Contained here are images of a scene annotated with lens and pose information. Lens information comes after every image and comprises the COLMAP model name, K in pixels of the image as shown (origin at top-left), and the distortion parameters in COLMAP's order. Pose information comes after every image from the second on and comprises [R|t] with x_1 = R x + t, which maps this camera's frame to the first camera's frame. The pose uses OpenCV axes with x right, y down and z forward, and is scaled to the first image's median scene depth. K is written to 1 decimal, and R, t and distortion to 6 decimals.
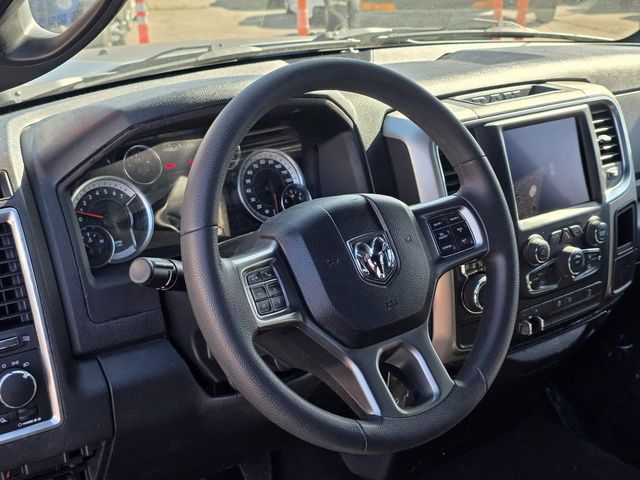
lens RADIAL K [[877.6, 0, 320.0], [0, 877.6, 240.0], [0, 0, 1]] dist [0.007937, -0.015429]
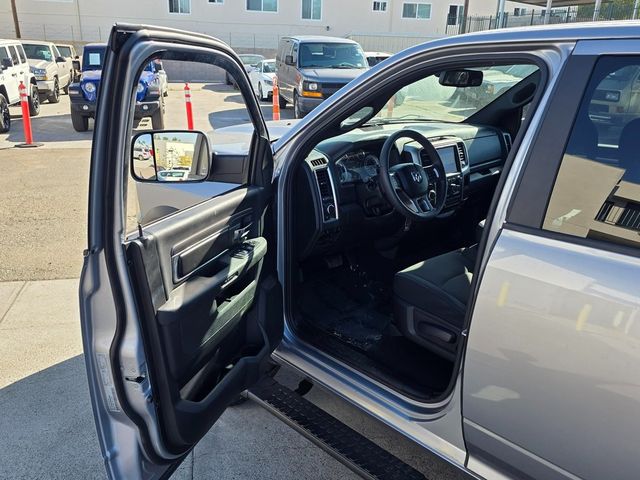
lens RADIAL K [[531.5, 0, 320.0], [0, 531.5, 240.0], [0, 0, 1]] dist [0.072750, -0.000023]
pose [[0.994103, -0.008519, 0.108106, -0.447068], [0.006969, 0.999868, 0.014704, 0.186010], [-0.108217, -0.013863, 0.994031, -1.003995]]
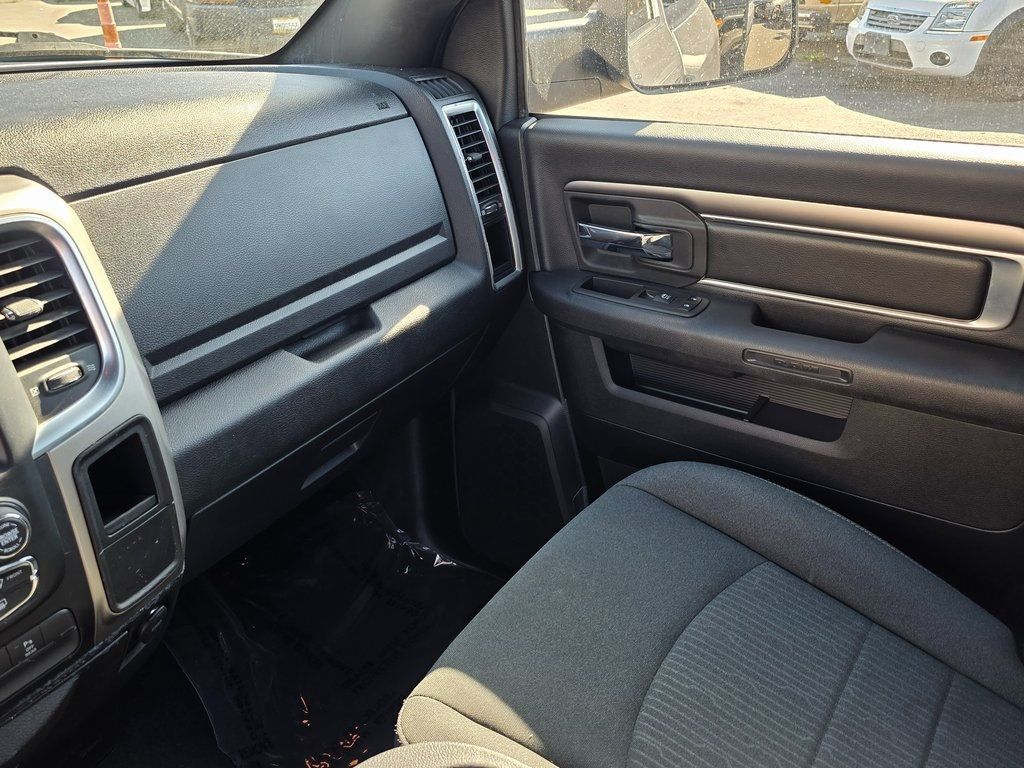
lens RADIAL K [[936.2, 0, 512.0], [0, 936.2, 384.0], [0, 0, 1]] dist [-0.002256, -0.001317]
pose [[0.953324, -0.137606, 0.268772, 0.439297], [0.099346, 0.983504, 0.151161, -0.127947], [-0.285139, -0.117404, 0.951269, 0.467410]]
